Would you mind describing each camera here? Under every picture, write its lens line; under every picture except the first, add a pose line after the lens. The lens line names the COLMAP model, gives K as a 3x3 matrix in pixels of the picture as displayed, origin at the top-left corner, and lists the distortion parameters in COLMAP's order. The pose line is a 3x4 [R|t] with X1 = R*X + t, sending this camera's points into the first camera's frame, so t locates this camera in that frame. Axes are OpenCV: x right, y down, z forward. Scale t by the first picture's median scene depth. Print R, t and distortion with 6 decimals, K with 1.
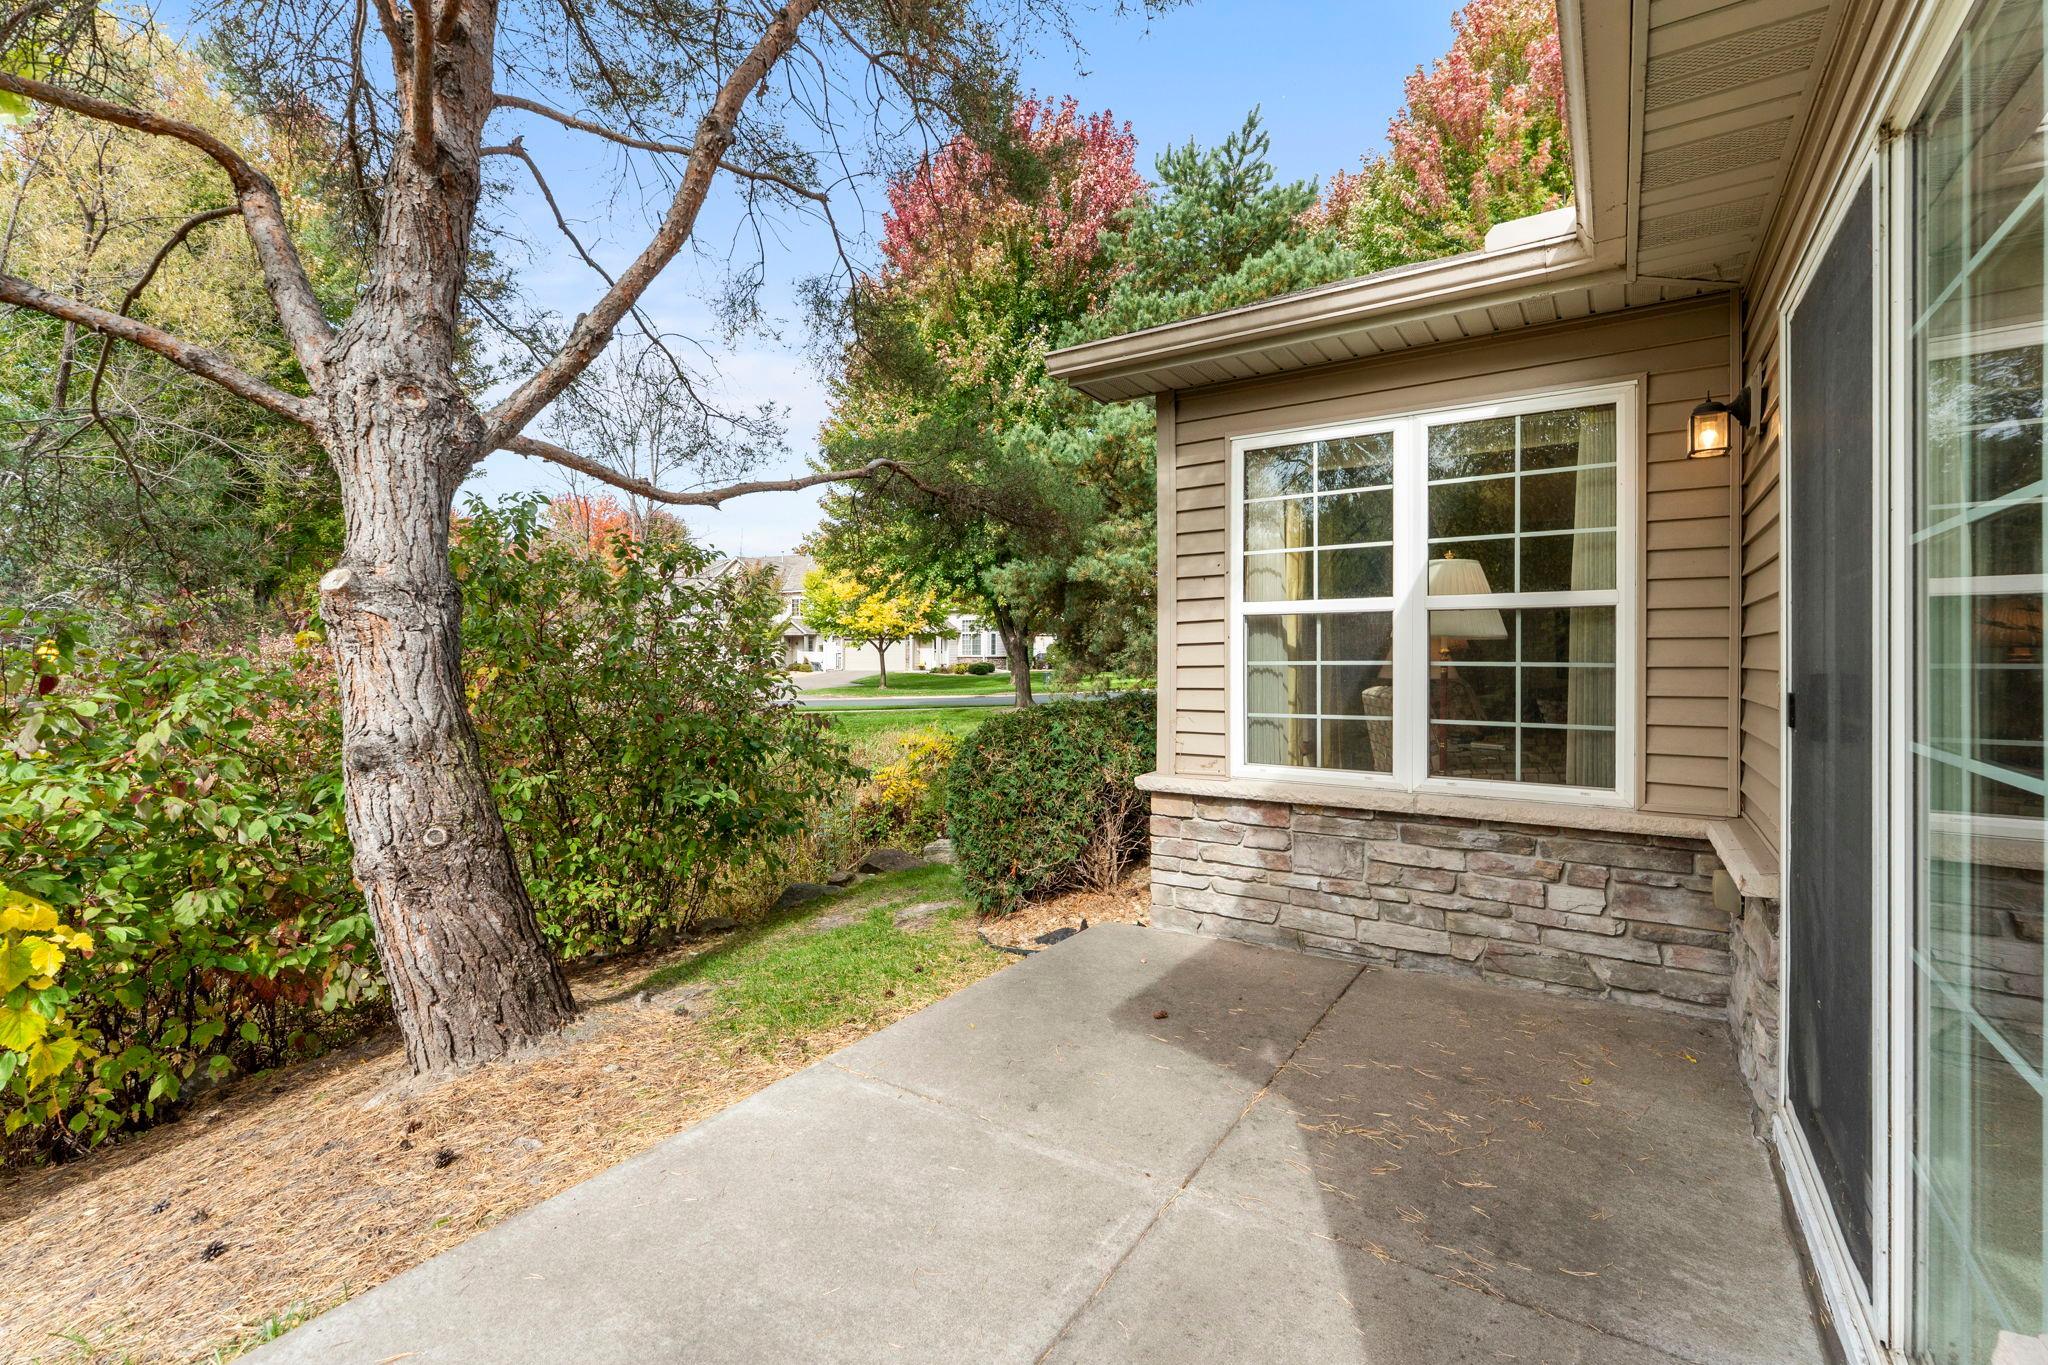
lens RADIAL K [[888.4, 0, 1025.0], [0, 888.4, 653.1], [0, 0, 1]] dist [-0.001392, -0.000034]
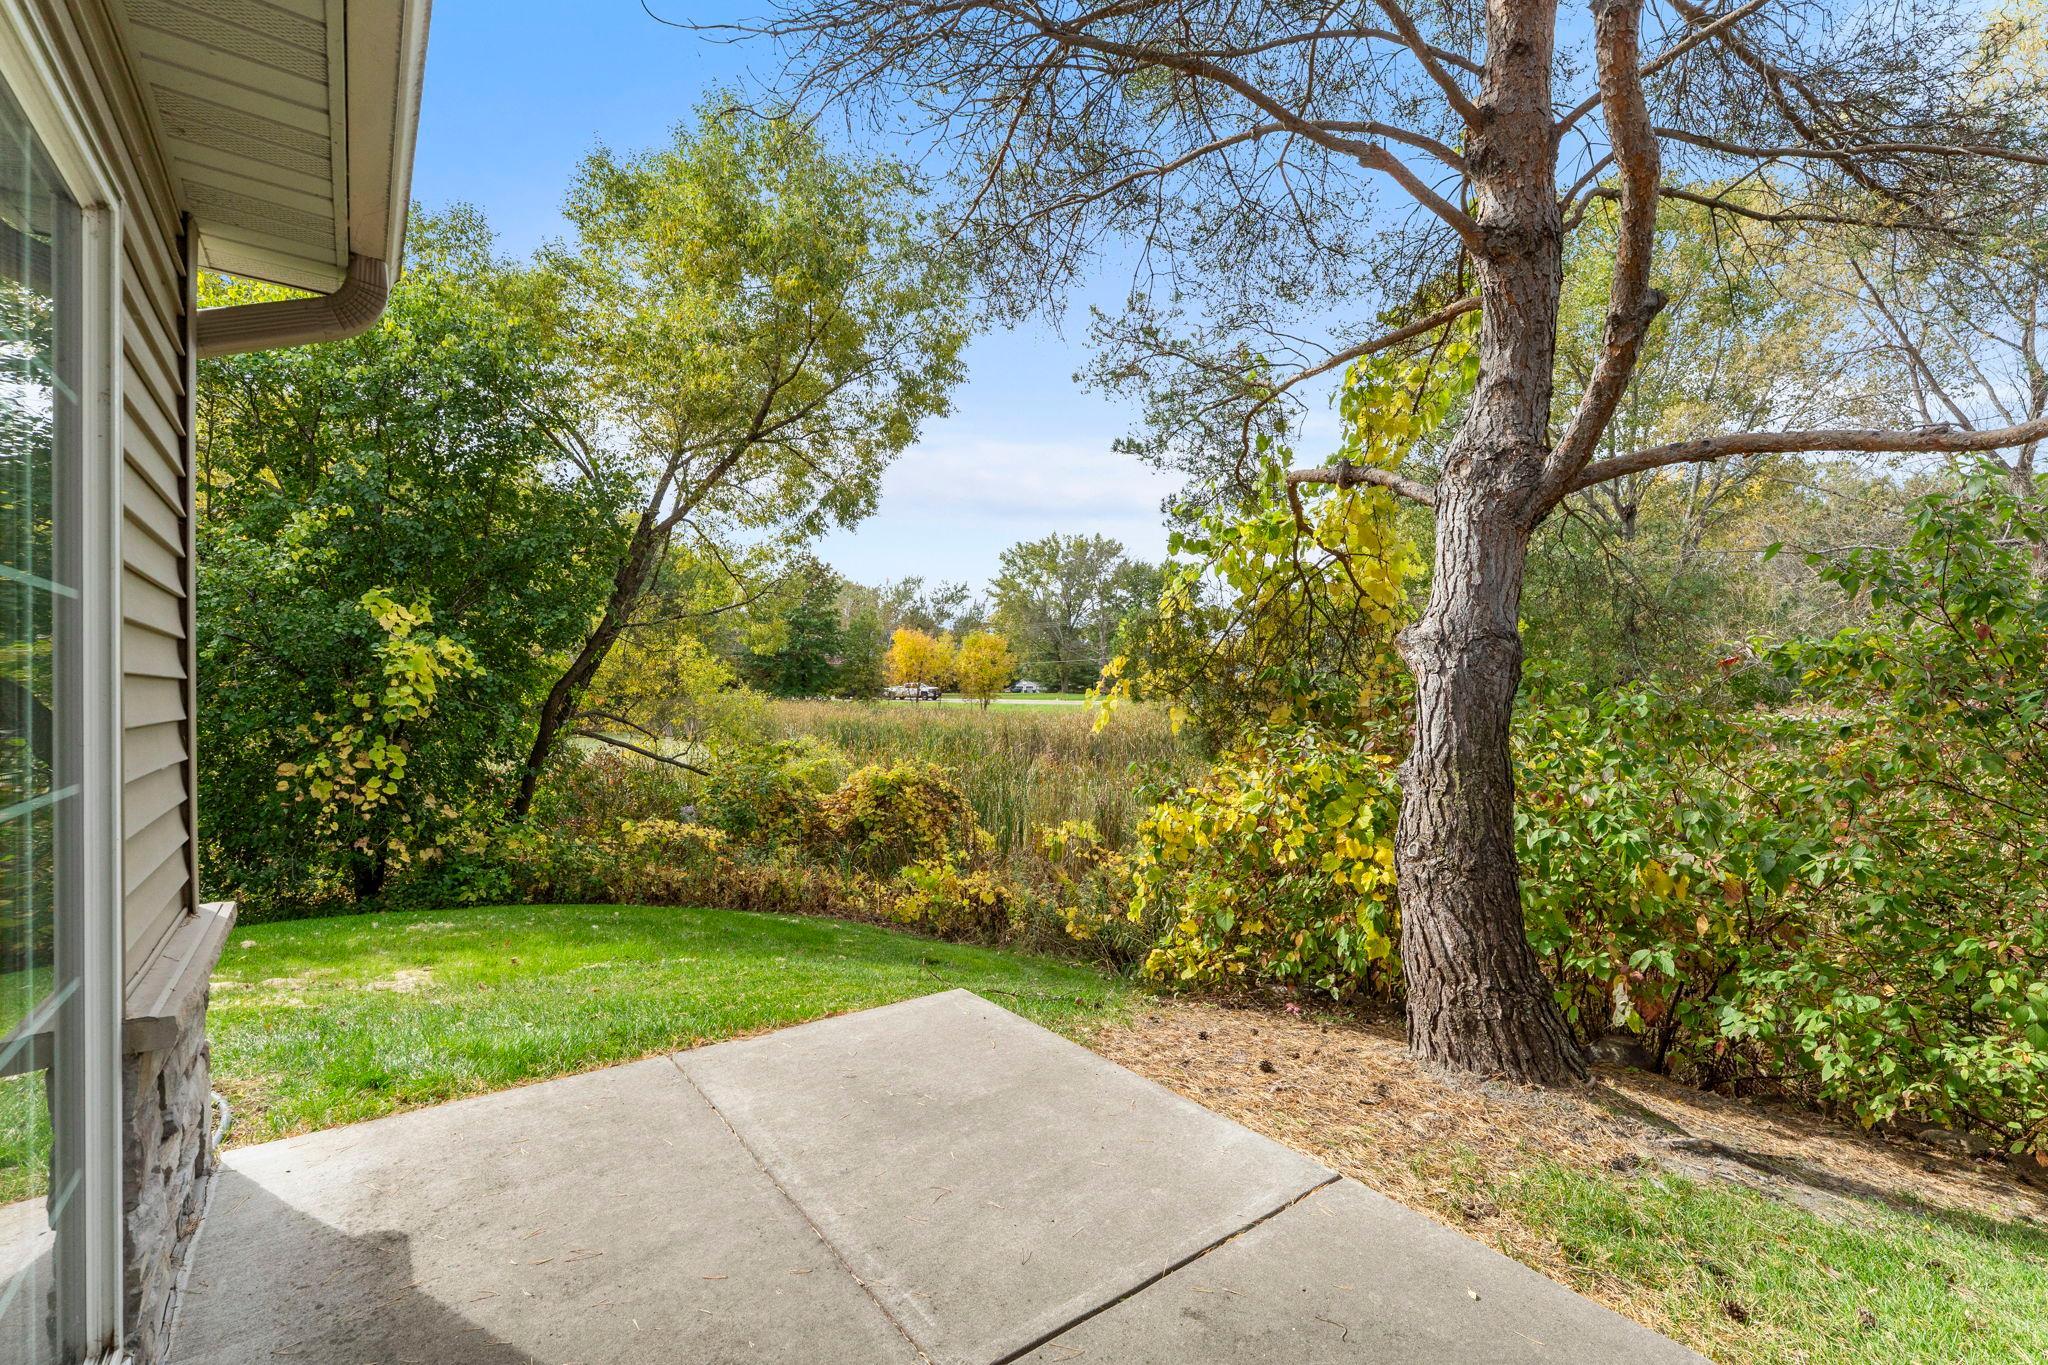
lens RADIAL K [[879.7, 0, 1024.0], [0, 879.7, 682.5], [0, 0, 1]] dist [0.001215, 0.000270]
pose [[-0.327586, -0.001326, -0.944820, 0.496603], [0.006759, 0.999970, -0.003747, -0.010810], [0.944797, -0.007614, -0.327568, 0.734939]]
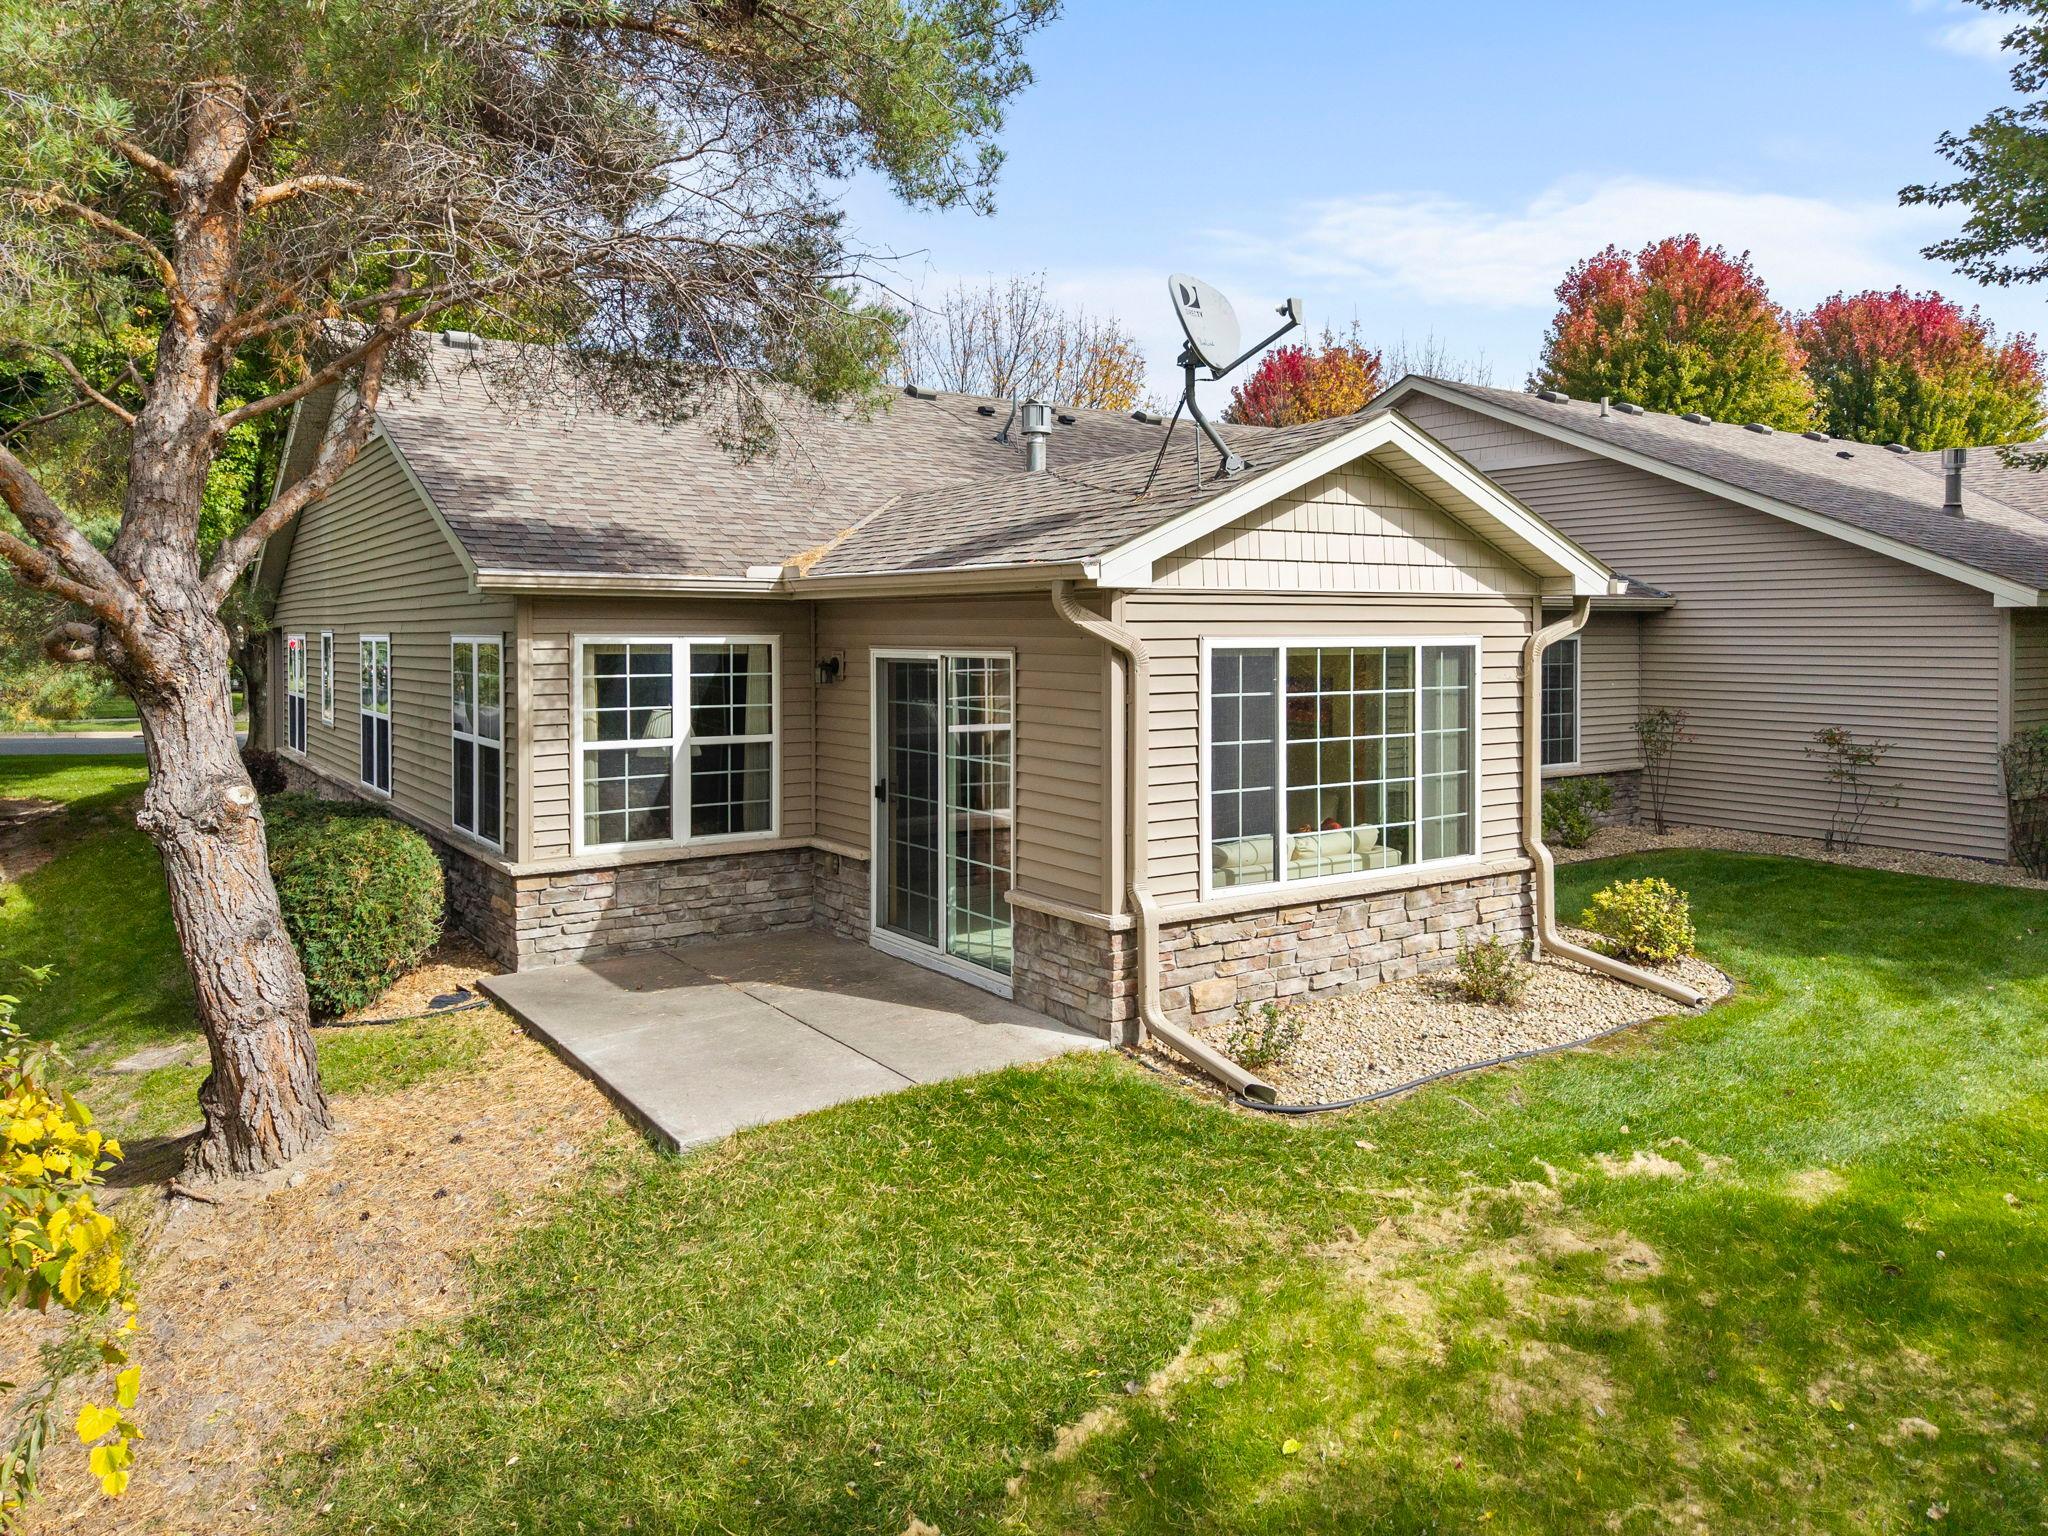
lens RADIAL K [[1411.1, 0, 1034.9], [0, 1411.1, 645.7], [0, 0, 1]] dist [0.034264, -0.043601]
pose [[0.379848, -0.009042, 0.925005, -1.908104], [0.000755, 0.999955, 0.009464, -0.272785], [-0.925049, -0.002897, 0.379837, -0.729867]]
